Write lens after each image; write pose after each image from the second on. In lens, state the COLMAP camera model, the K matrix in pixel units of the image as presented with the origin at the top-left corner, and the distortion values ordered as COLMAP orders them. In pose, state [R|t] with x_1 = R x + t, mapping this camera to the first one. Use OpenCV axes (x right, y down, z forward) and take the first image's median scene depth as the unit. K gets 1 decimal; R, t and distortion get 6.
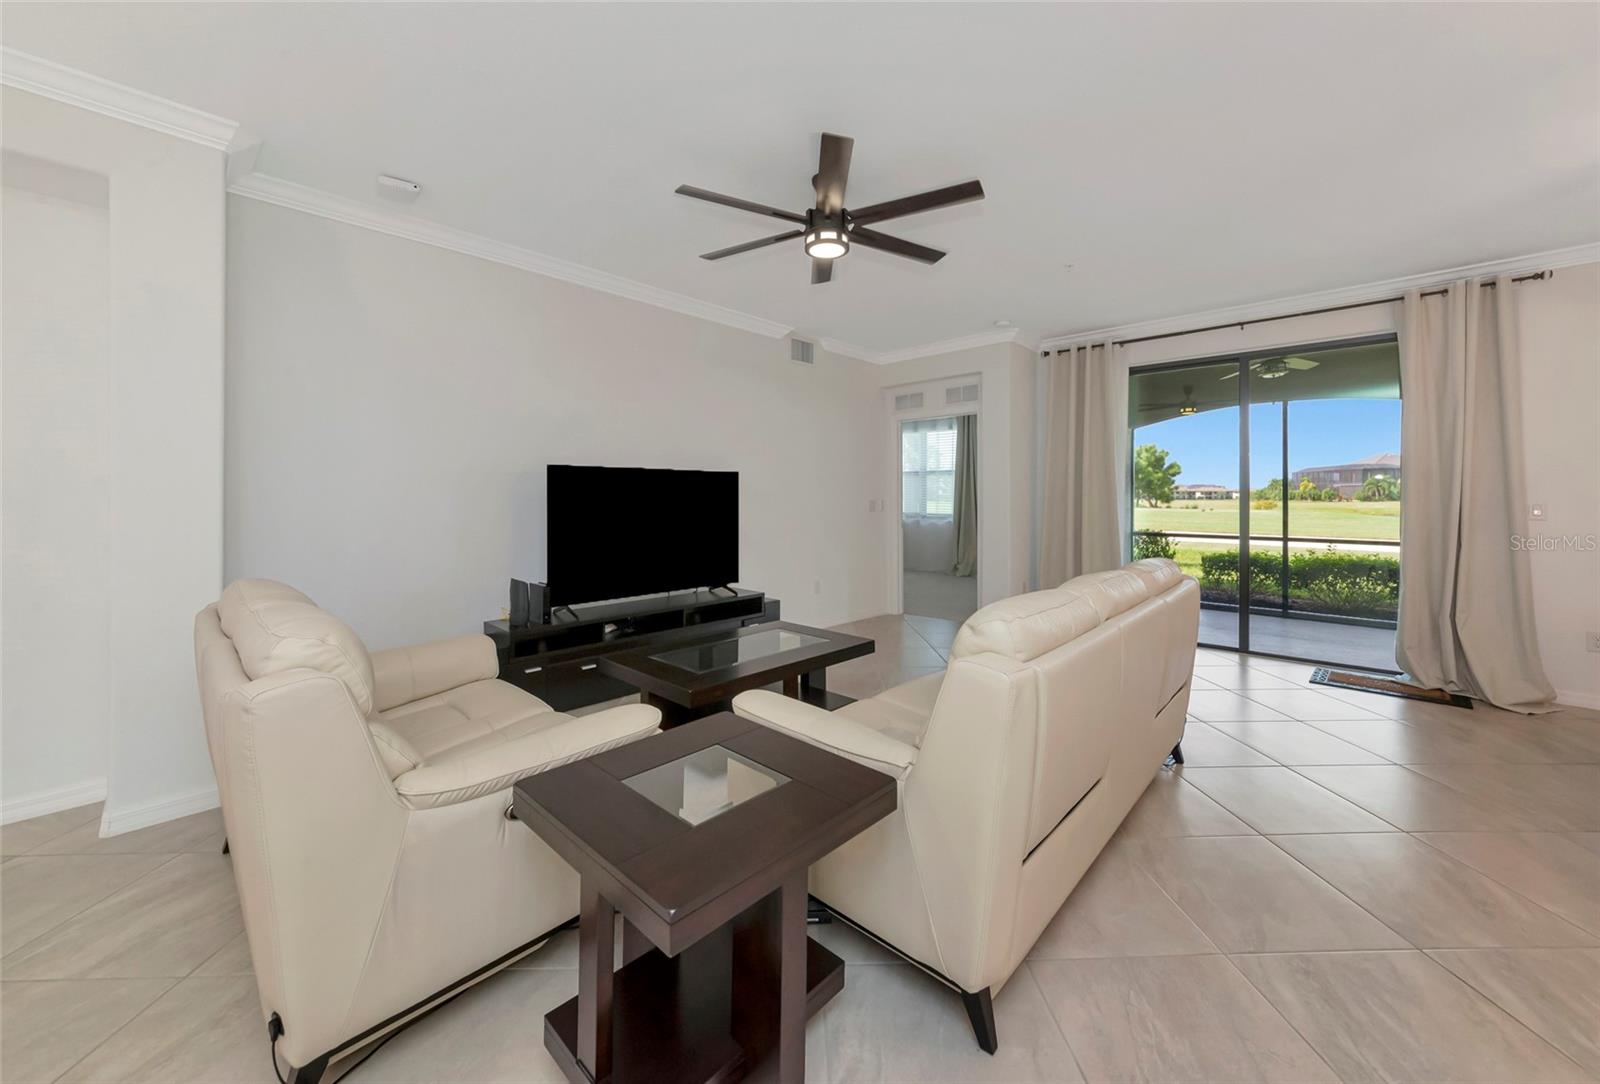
lens RADIAL K [[613.2, 0, 782.3], [0, 613.2, 518.3], [0, 0, 1]] dist [-0.000798, 0.000051]
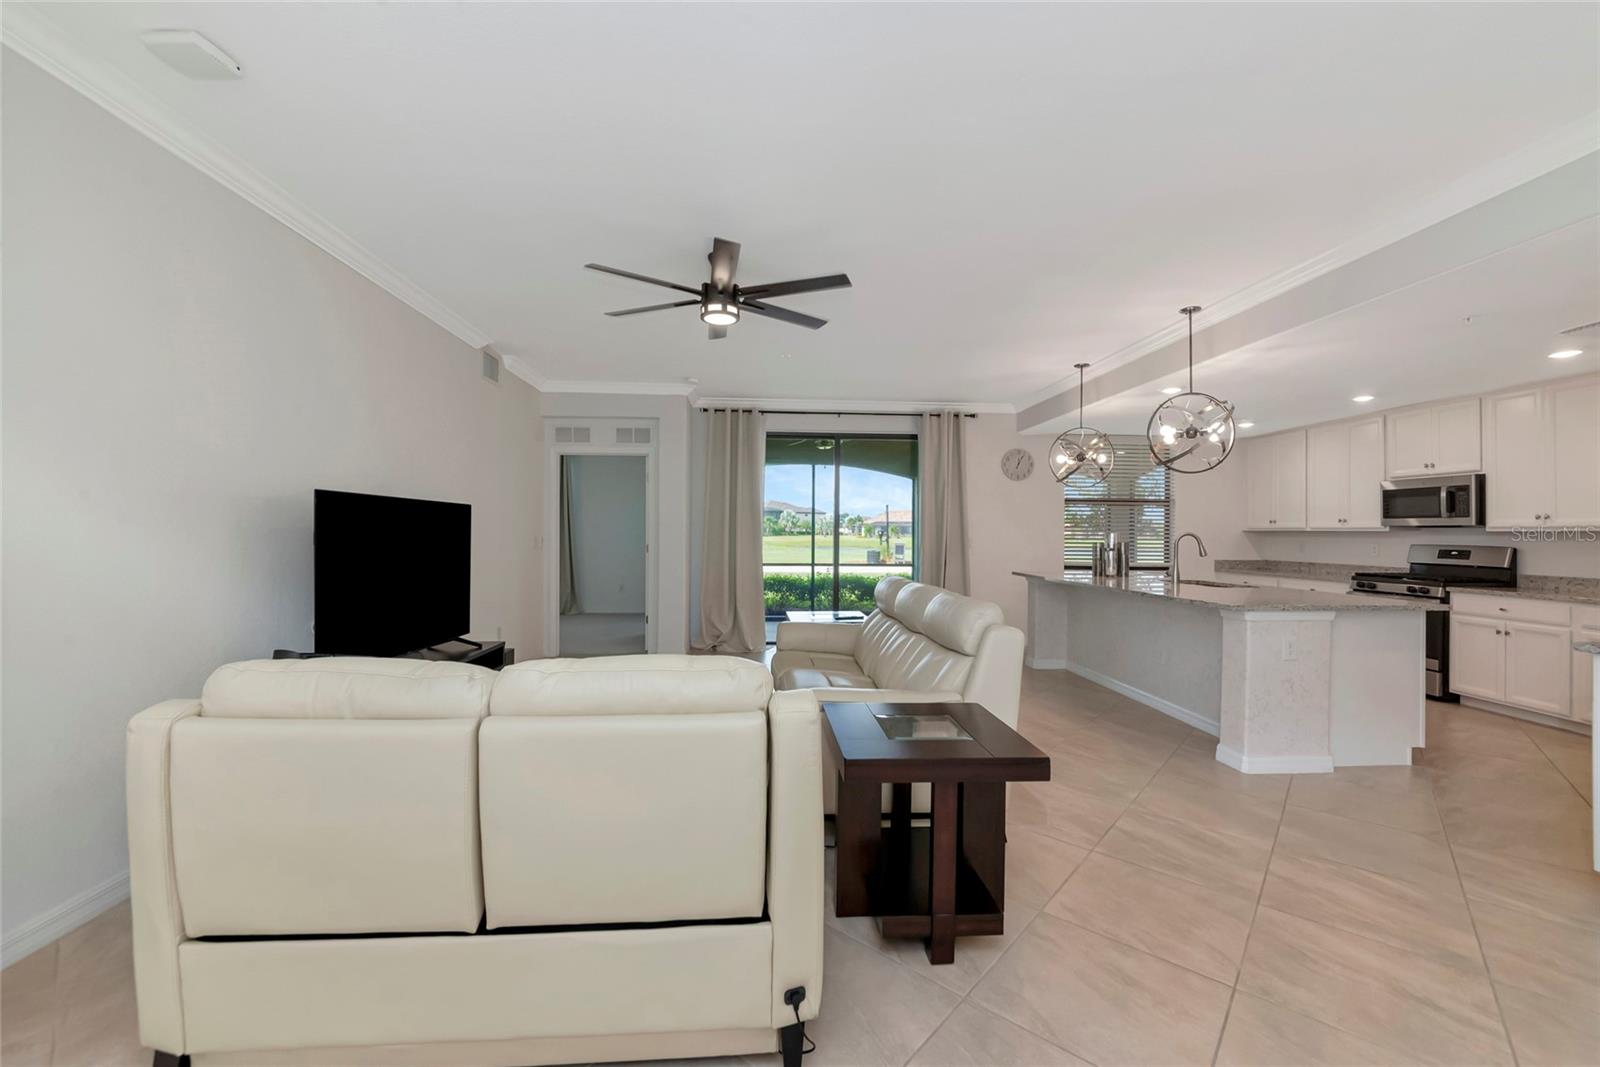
lens RADIAL K [[641.5, 0, 800.0], [0, 641.5, 533.5], [0, 0, 1]] dist [-0.000526, 0.000006]
pose [[0.697382, 0.005745, 0.716677, -0.381496], [0.012068, 0.999732, -0.019757, -0.011367], [-0.716598, 0.022427, 0.697125, 0.042068]]
